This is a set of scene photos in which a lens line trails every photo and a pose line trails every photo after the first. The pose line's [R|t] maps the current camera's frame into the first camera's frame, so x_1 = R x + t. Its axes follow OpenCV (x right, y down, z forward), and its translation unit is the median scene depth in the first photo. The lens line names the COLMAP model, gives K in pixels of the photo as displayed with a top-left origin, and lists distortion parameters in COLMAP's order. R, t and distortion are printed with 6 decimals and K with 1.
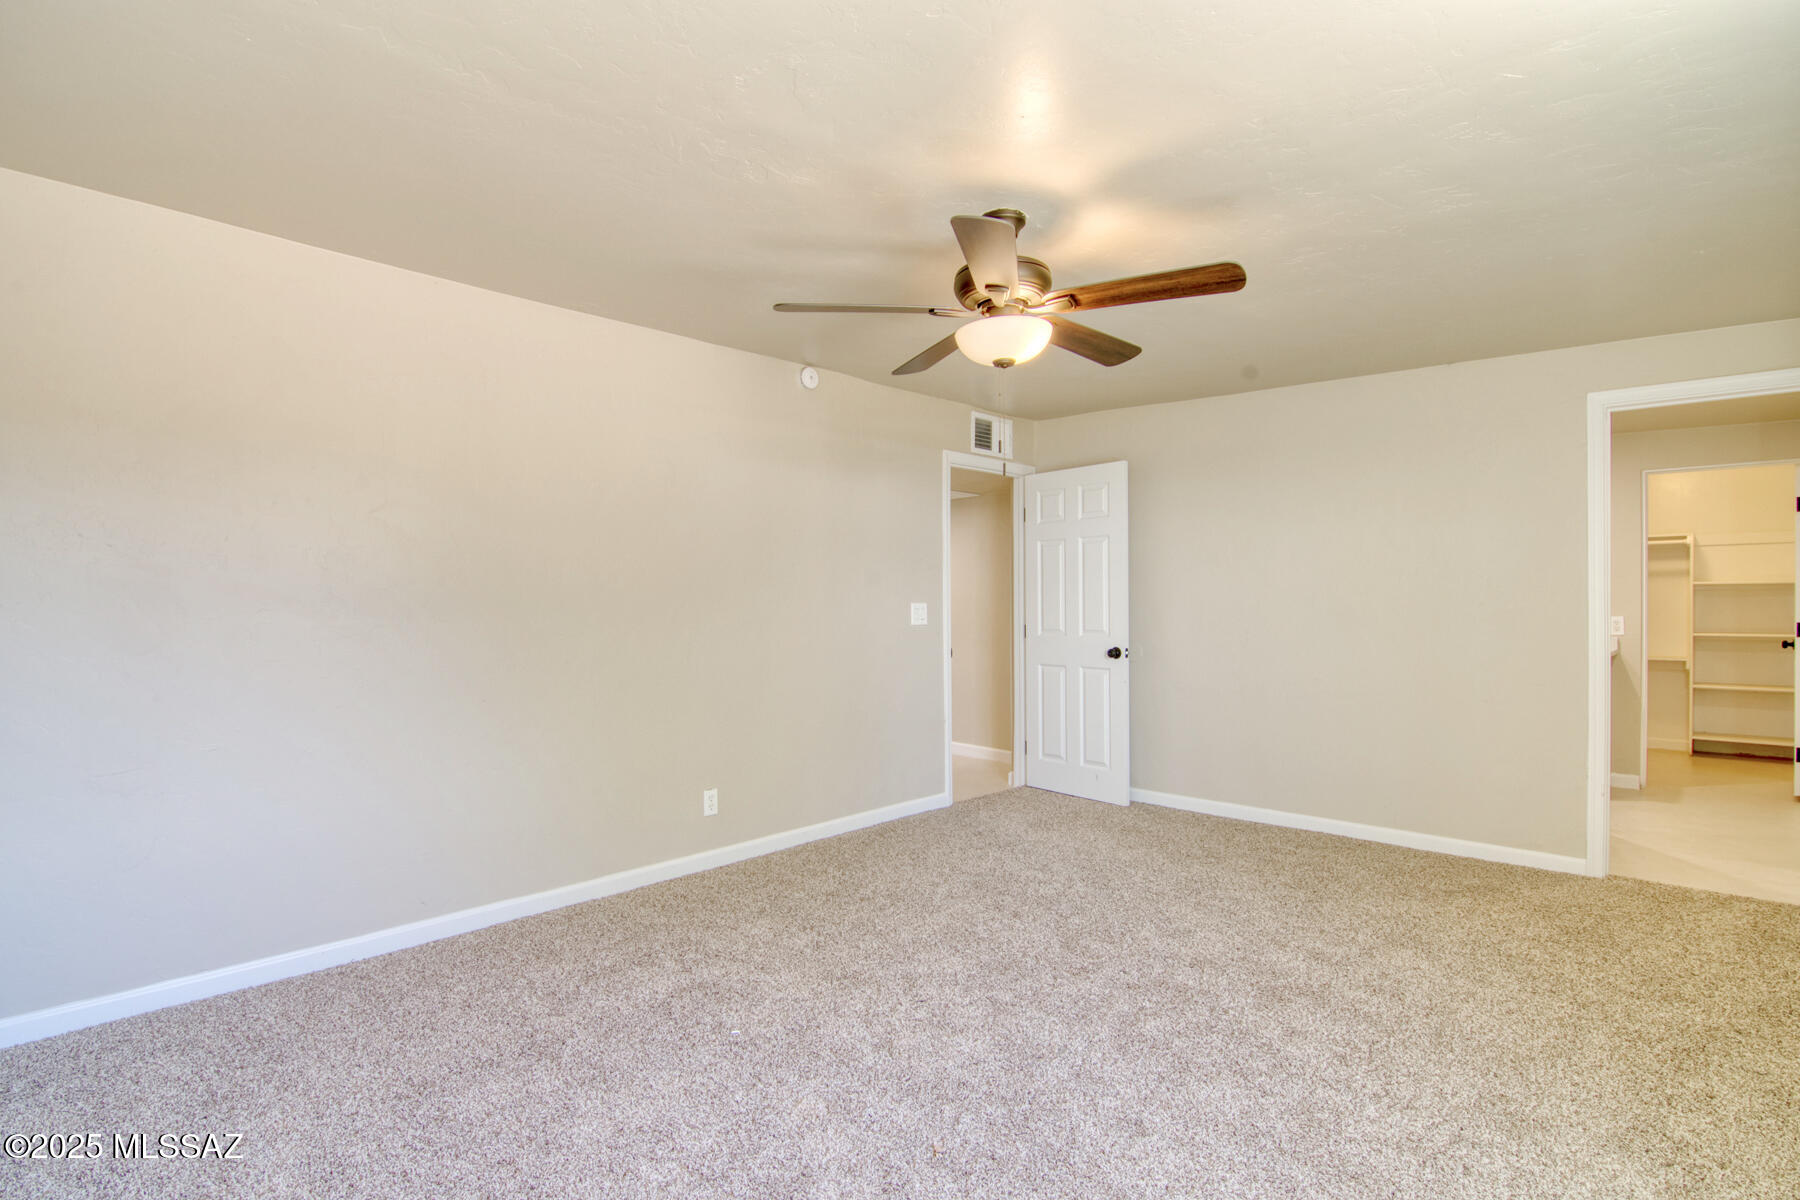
lens RADIAL K [[866.1, 0, 897.7], [0, 866.1, 609.7], [0, 0, 1]] dist [-0.001602, -0.013256]
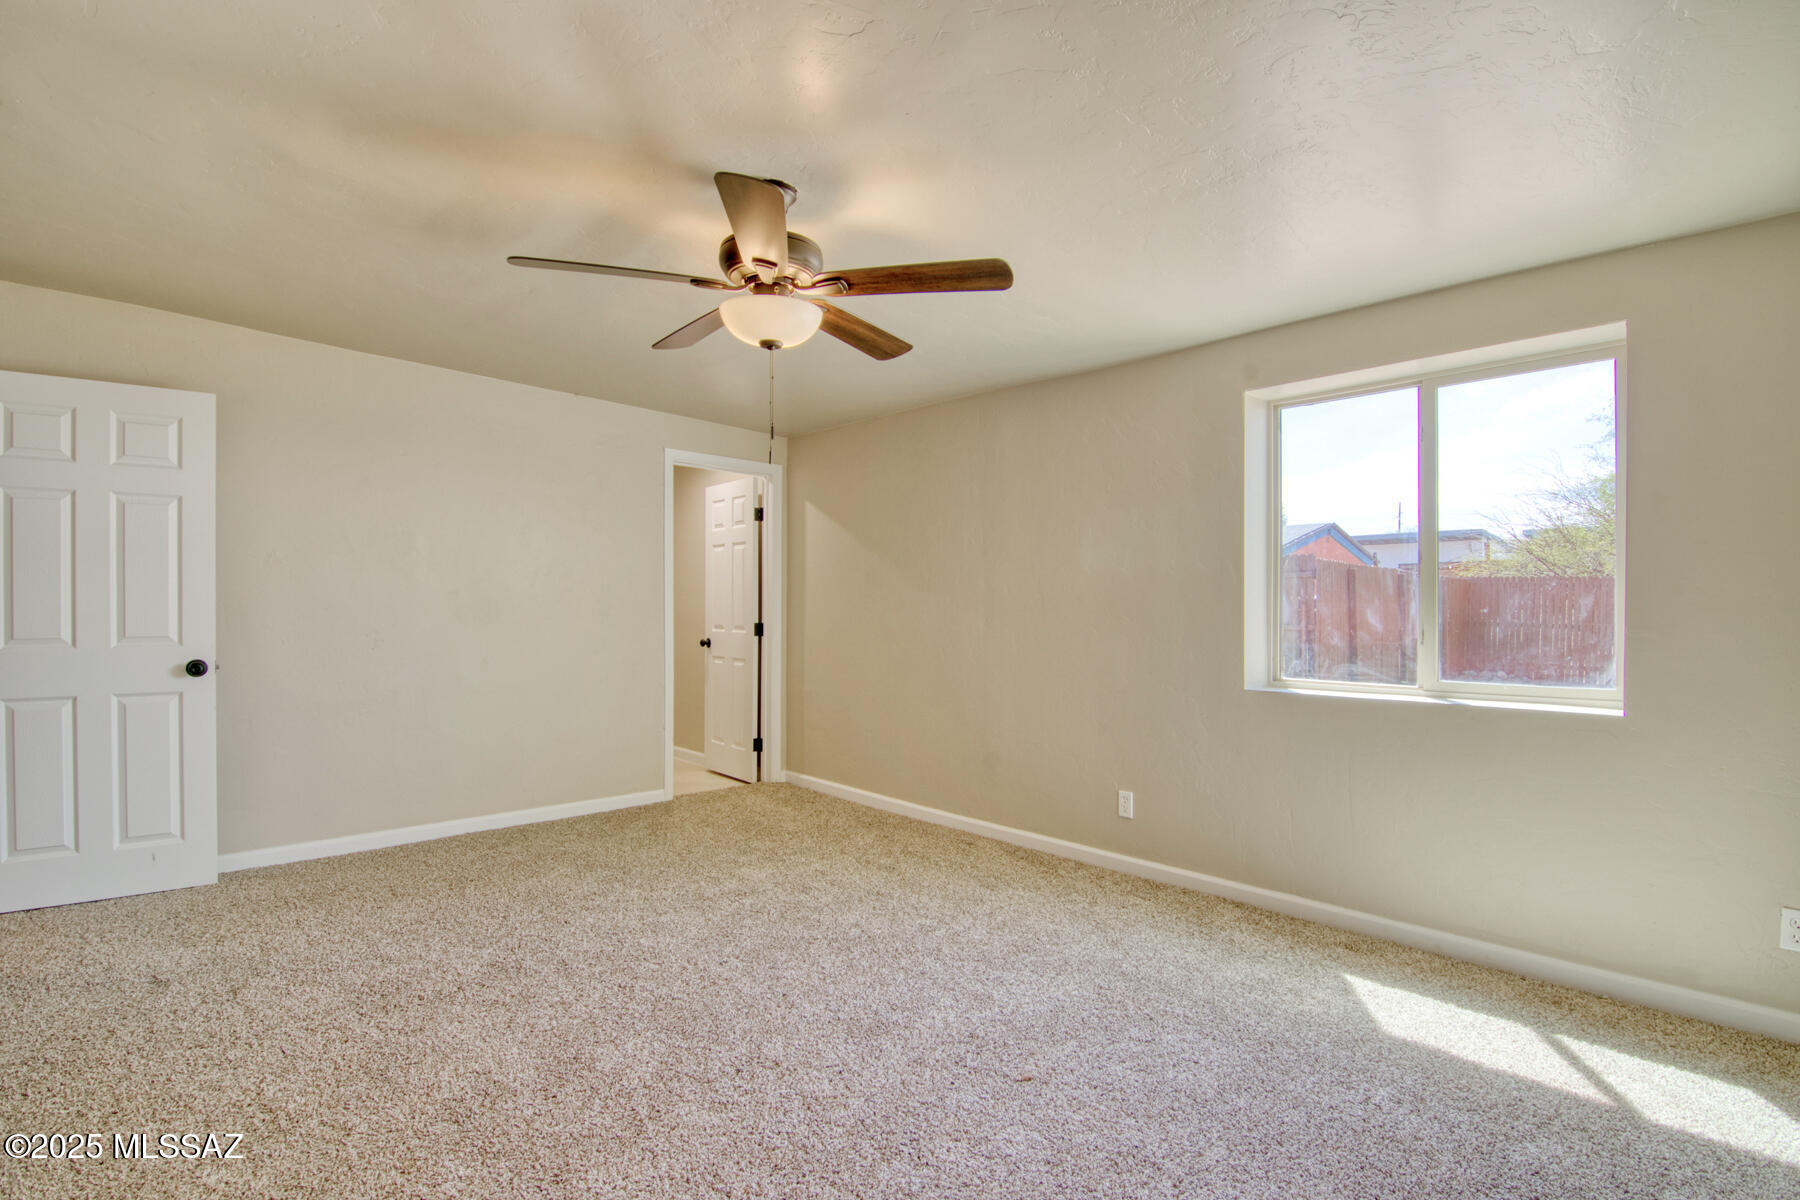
lens RADIAL K [[866.1, 0, 897.7], [0, 866.1, 609.7], [0, 0, 1]] dist [-0.001602, -0.013256]
pose [[0.055877, -0.004641, 0.998427, -0.806434], [-0.004881, 0.999976, 0.004921, -0.007517], [-0.998426, -0.005148, 0.055853, 0.790903]]
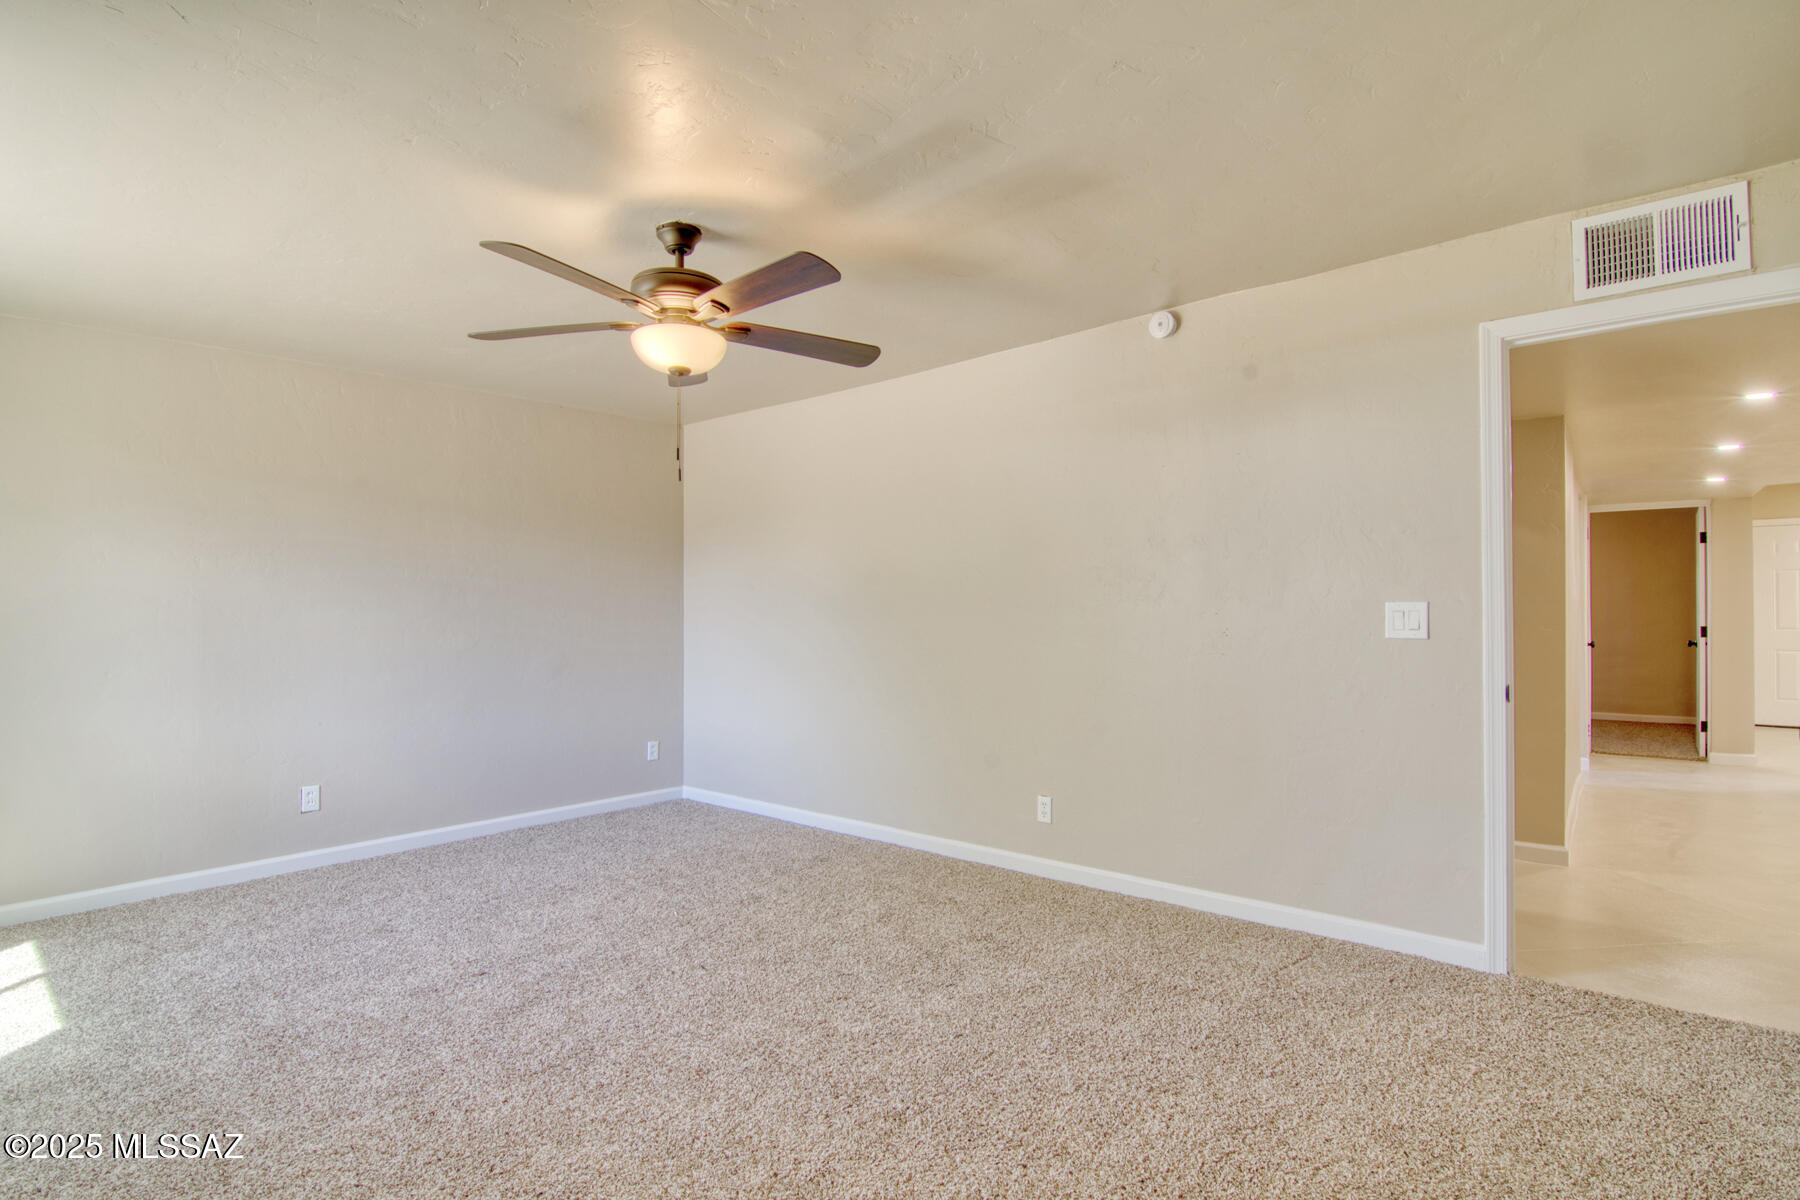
lens RADIAL K [[866.1, 0, 897.7], [0, 866.1, 609.7], [0, 0, 1]] dist [-0.001602, -0.013256]
pose [[0.062899, -0.005146, -0.998007, 0.486686], [-0.002844, 0.999982, -0.005335, 0.001771], [0.998016, 0.003174, 0.062883, 0.500475]]
